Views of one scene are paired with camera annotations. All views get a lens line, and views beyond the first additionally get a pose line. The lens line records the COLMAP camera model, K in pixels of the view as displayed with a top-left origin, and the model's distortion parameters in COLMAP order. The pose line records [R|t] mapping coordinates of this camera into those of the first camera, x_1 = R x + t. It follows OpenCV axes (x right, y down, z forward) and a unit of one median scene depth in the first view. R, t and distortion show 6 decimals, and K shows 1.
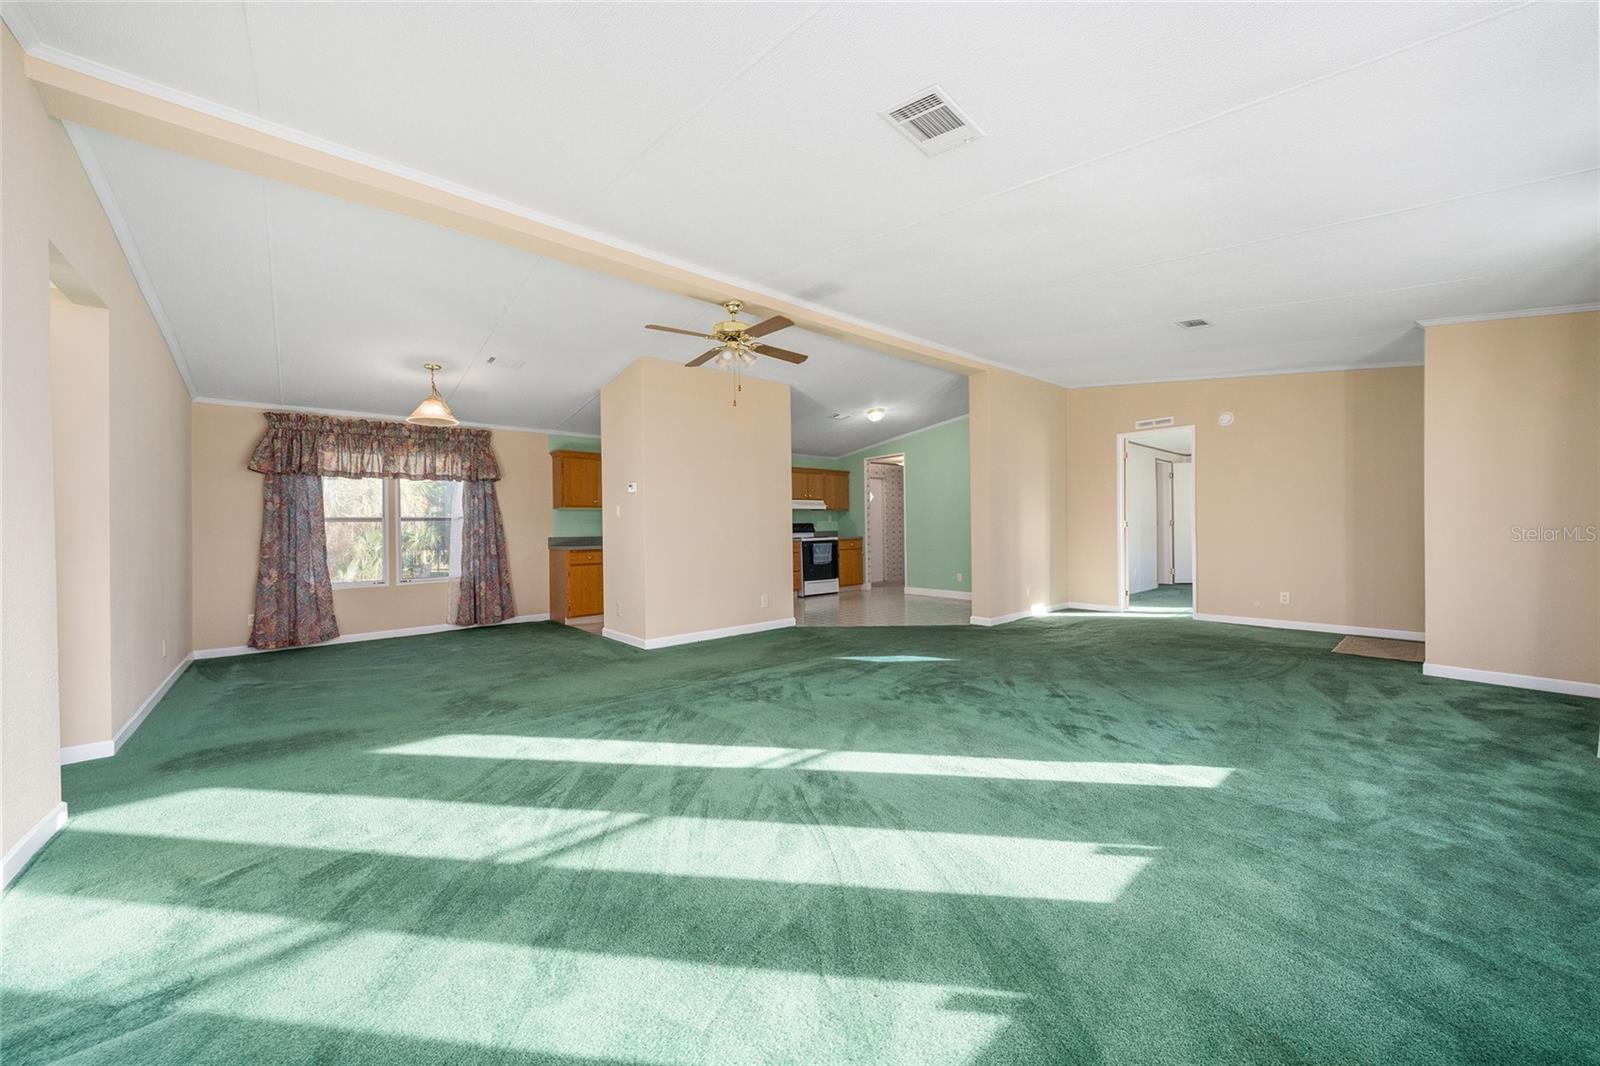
lens RADIAL K [[573.7, 0, 800.0], [0, 573.7, 533.0], [0, 0, 1]] dist [0.000881, 0.000060]
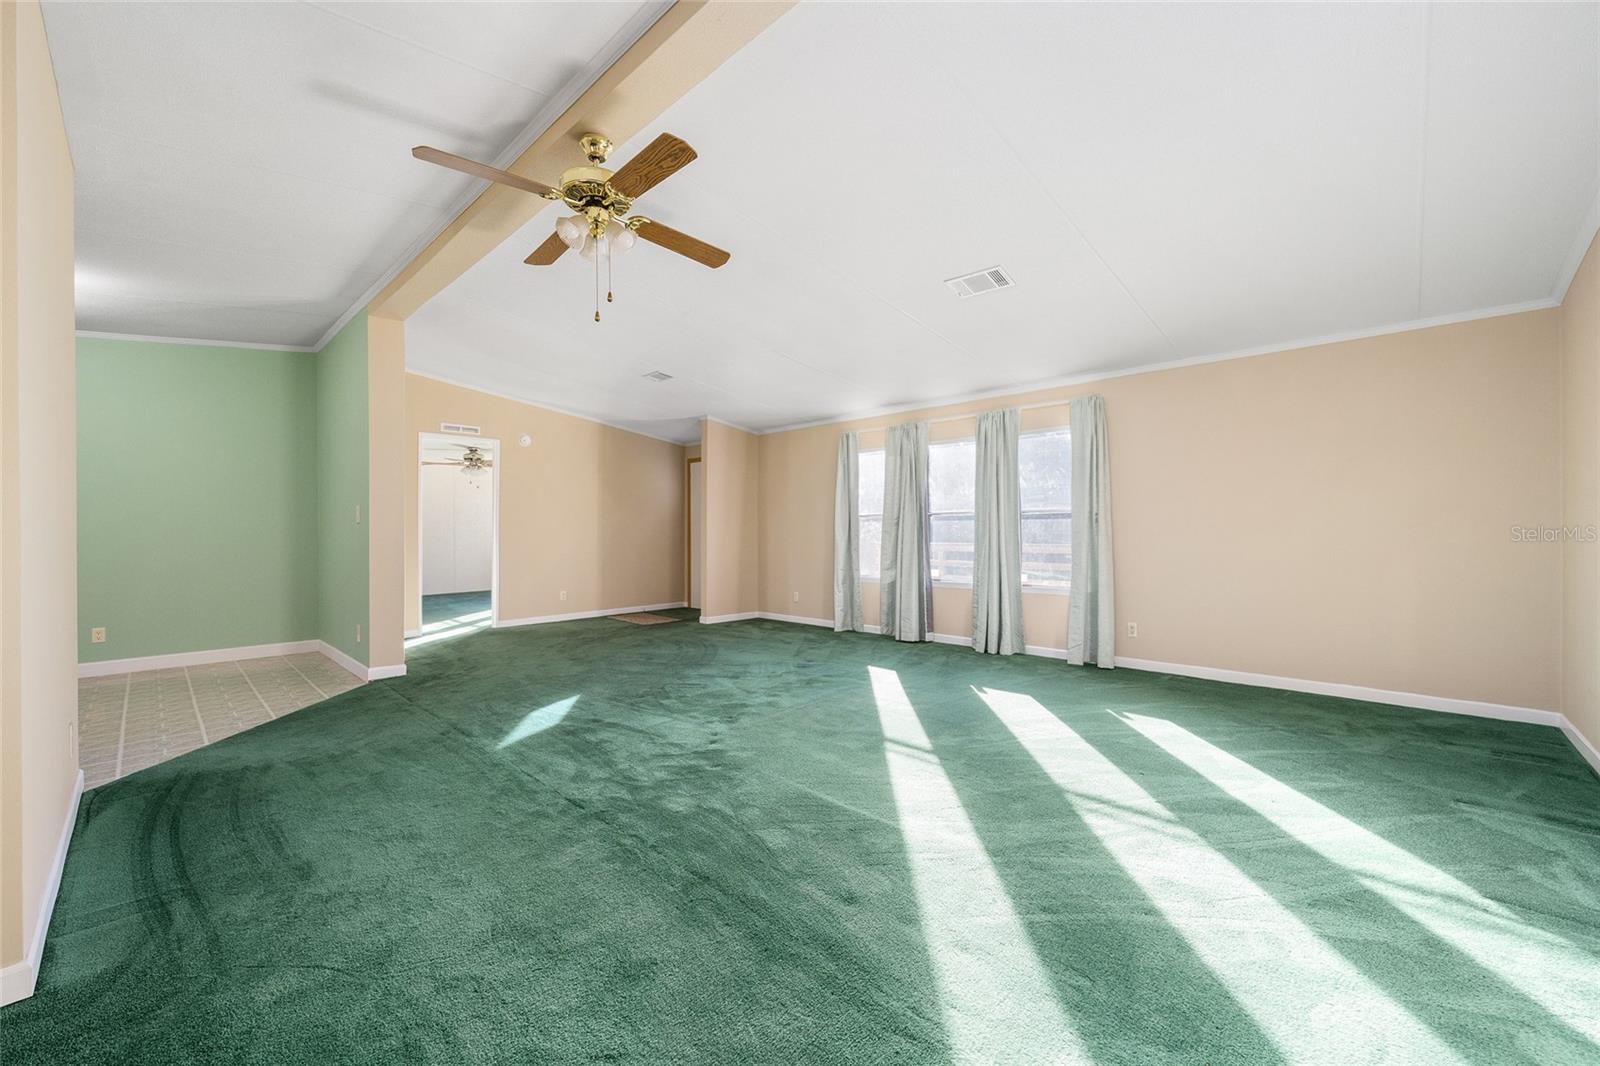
lens RADIAL K [[625.8, 0, 790.8], [0, 625.8, 531.8], [0, 0, 1]] dist [-0.000220, -0.000420]
pose [[-0.104300, 0.010773, 0.994488, -0.501526], [0.014589, 0.999850, -0.009301, -0.002534], [-0.994439, 0.013538, -0.104442, 0.585225]]
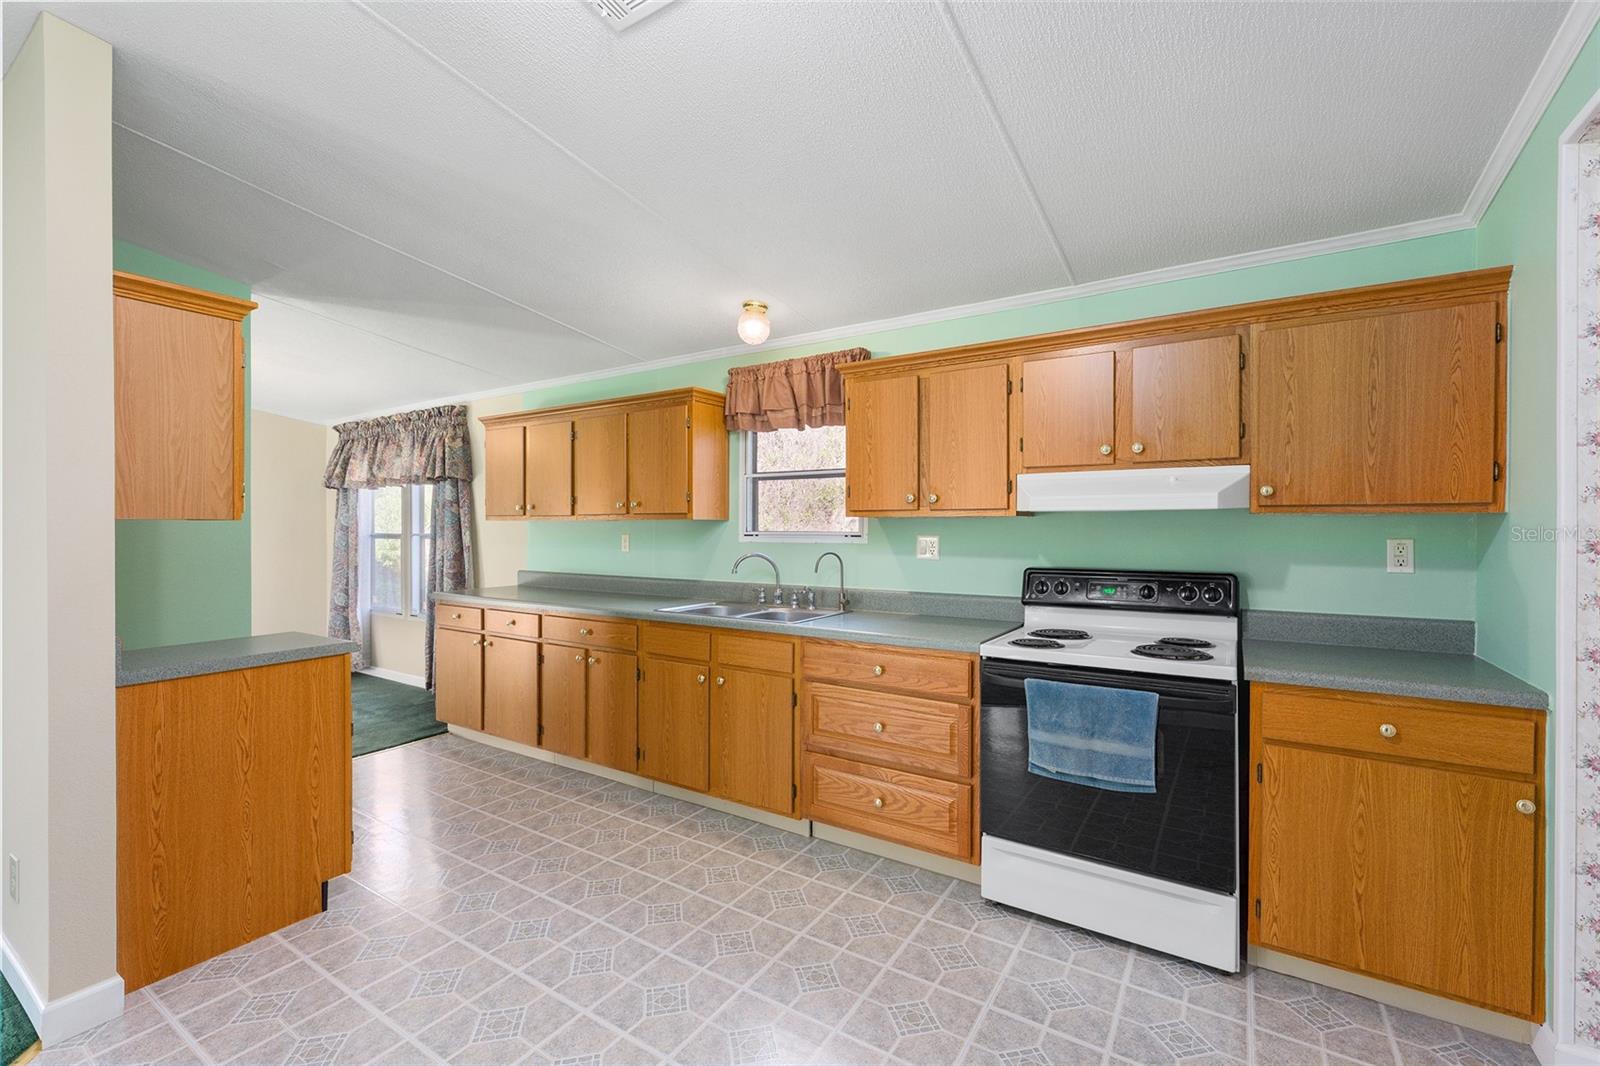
lens RADIAL K [[672.7, 0, 816.3], [0, 672.7, 526.3], [0, 0, 1]] dist [0.000222, 0.000085]
pose [[0.296838, 0.017669, -0.954764, 0.336682], [-0.012491, 0.999815, 0.014619, -0.056384], [0.954846, 0.007586, 0.297004, 1.212556]]
